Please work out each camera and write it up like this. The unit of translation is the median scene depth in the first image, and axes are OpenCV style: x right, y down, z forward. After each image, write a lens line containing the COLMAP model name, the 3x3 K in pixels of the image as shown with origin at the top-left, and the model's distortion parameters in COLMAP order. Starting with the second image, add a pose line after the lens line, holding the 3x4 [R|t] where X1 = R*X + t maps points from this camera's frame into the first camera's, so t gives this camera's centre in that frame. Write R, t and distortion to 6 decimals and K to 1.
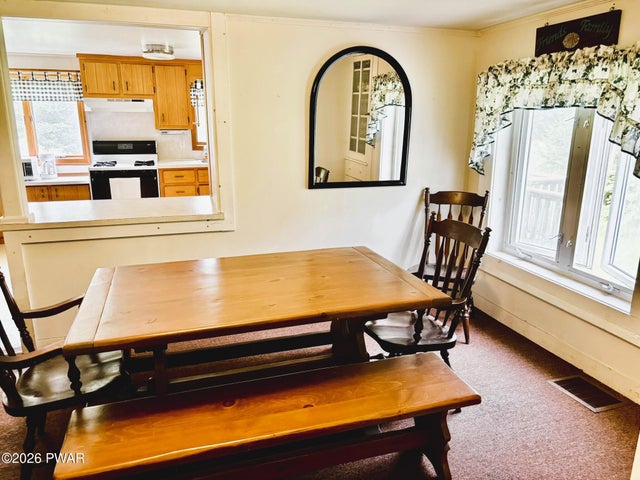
lens RADIAL K [[483.7, 0, 303.4], [0, 483.7, 243.5], [0, 0, 1]] dist [0.062387, -0.063163]
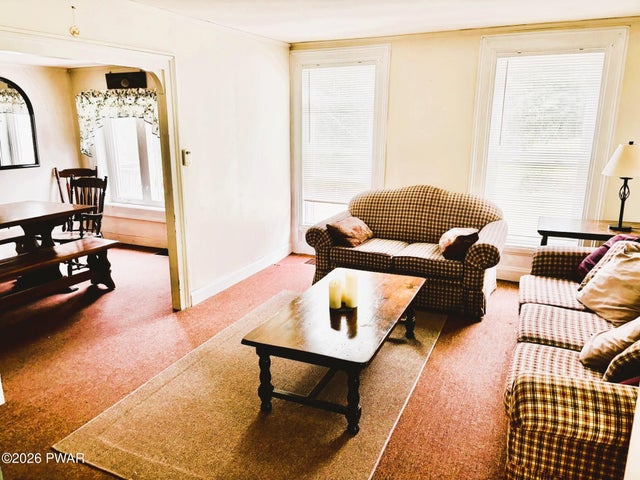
lens RADIAL K [[483.7, 0, 321.0], [0, 483.7, 239.0], [0, 0, 1]] dist [0.062387, -0.063163]
pose [[0.675084, -0.168836, 0.718161, -0.391538], [0.186154, 0.980945, 0.055627, 0.210310], [-0.713868, 0.096135, 0.693650, -0.769233]]
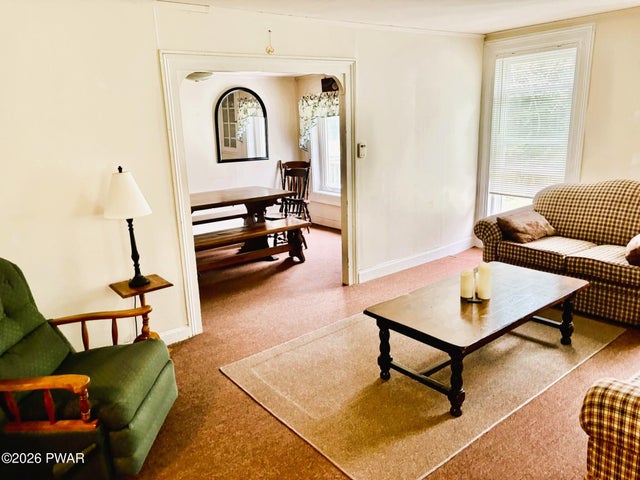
lens RADIAL K [[483.7, 0, 321.1], [0, 483.7, 230.1], [0, 0, 1]] dist [0.062387, -0.063163]
pose [[0.936422, -0.104531, 0.334943, -0.295603], [0.119246, 0.992584, -0.023612, 0.256406], [-0.329991, 0.062052, 0.941943, -0.931901]]
